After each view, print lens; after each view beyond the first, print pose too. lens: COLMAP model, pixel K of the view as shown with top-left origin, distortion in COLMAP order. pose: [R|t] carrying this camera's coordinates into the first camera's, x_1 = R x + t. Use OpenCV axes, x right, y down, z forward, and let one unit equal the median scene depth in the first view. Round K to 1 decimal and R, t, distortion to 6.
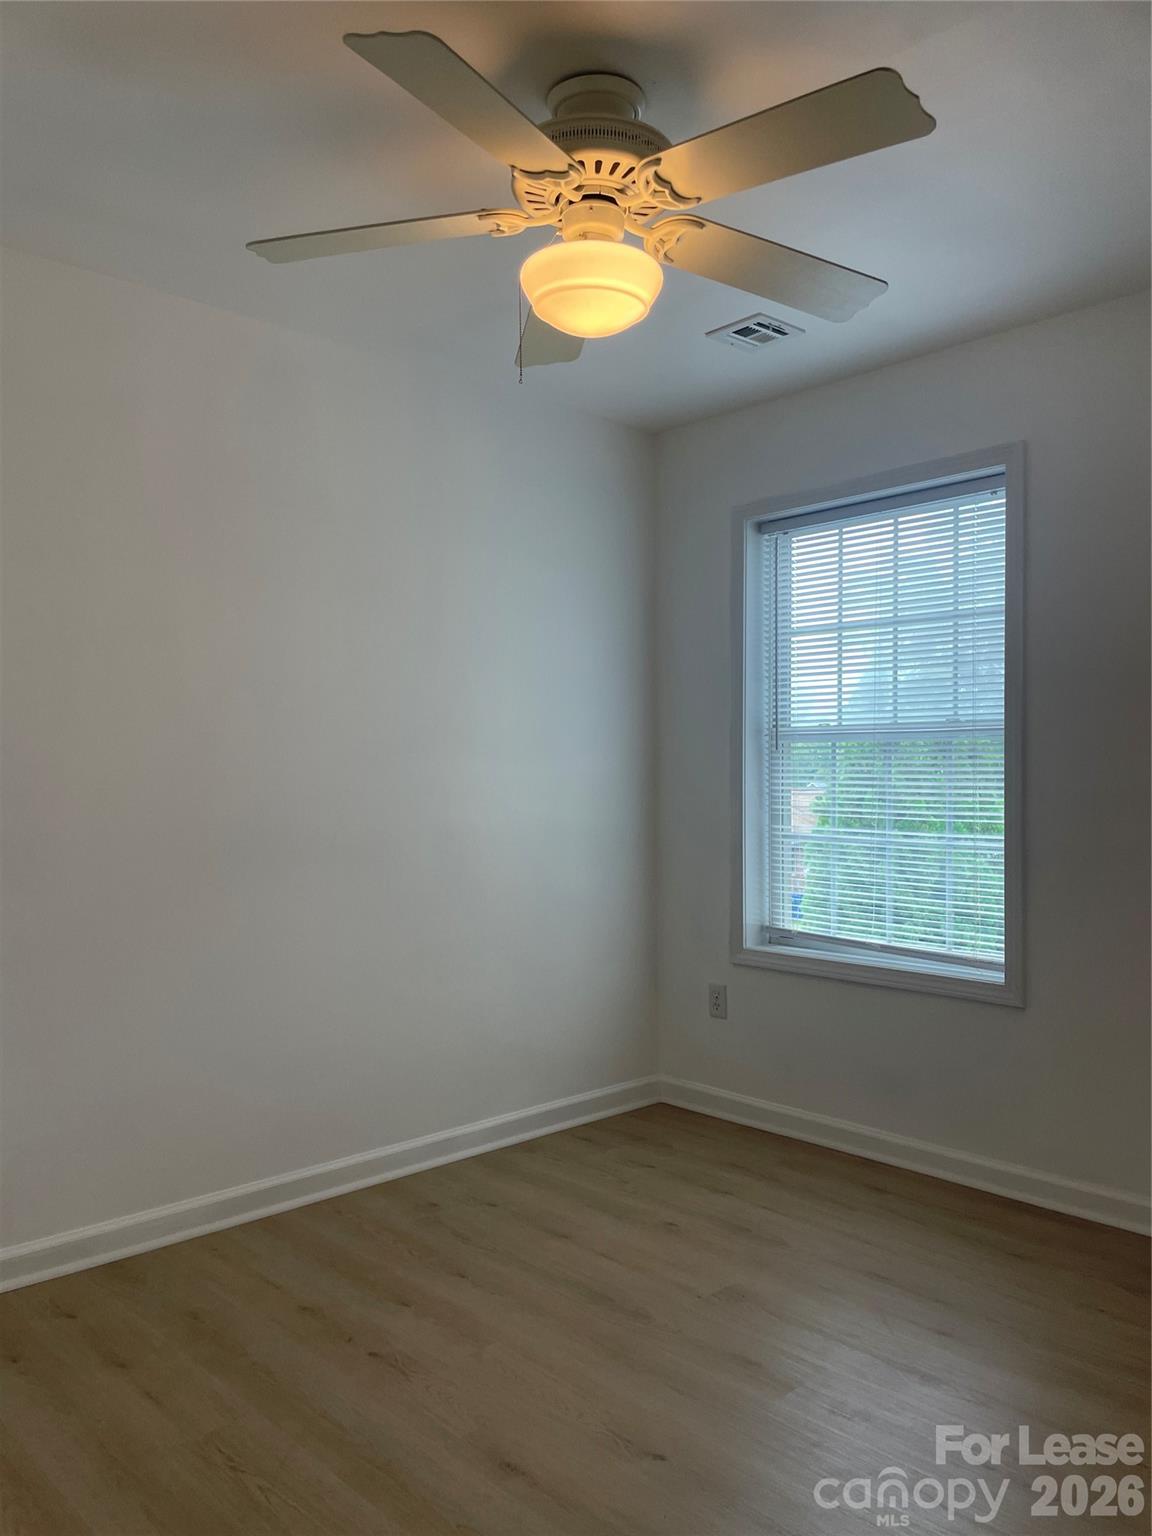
lens RADIAL K [[1161.3, 0, 574.2], [0, 1161.3, 766.8], [0, 0, 1]] dist [0.059287, -0.050780]
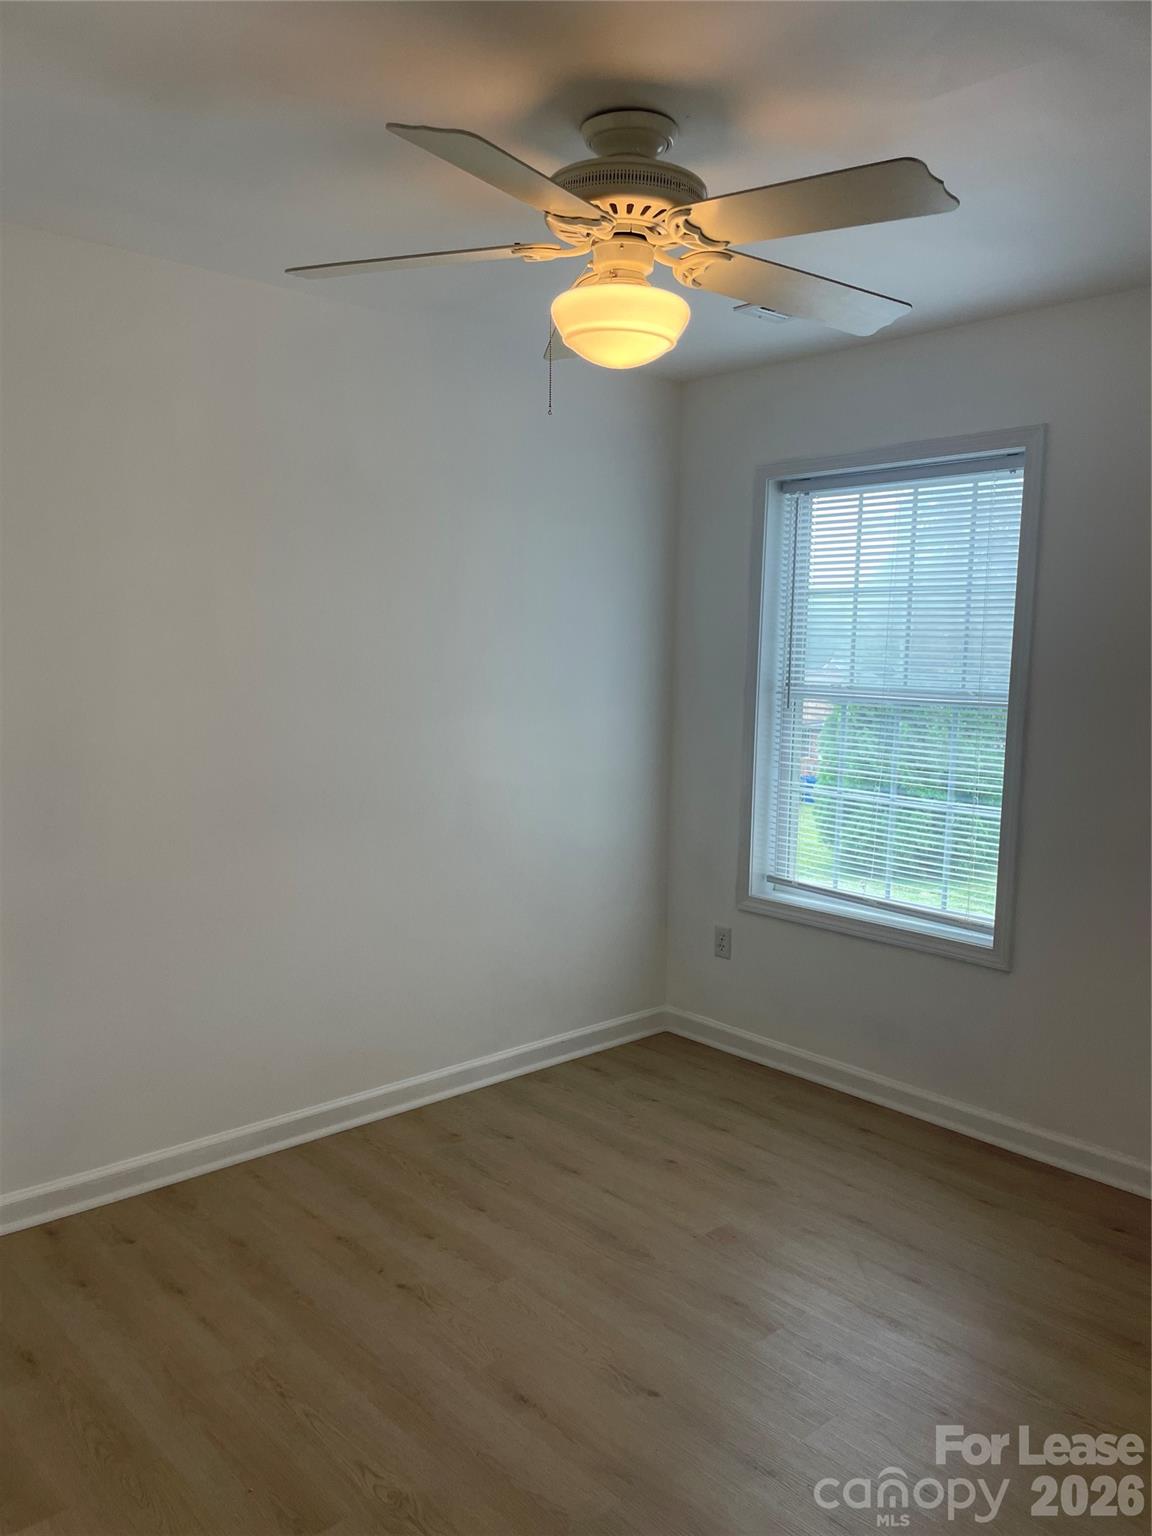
lens RADIAL K [[1161.3, 0, 578.9], [0, 1161.3, 765.2], [0, 0, 1]] dist [0.059287, -0.050780]
pose [[0.999707, 0.022694, -0.008441, -0.003111], [-0.021638, 0.993782, 0.109217, -0.104862], [0.010867, -0.109003, 0.993982, -0.049746]]
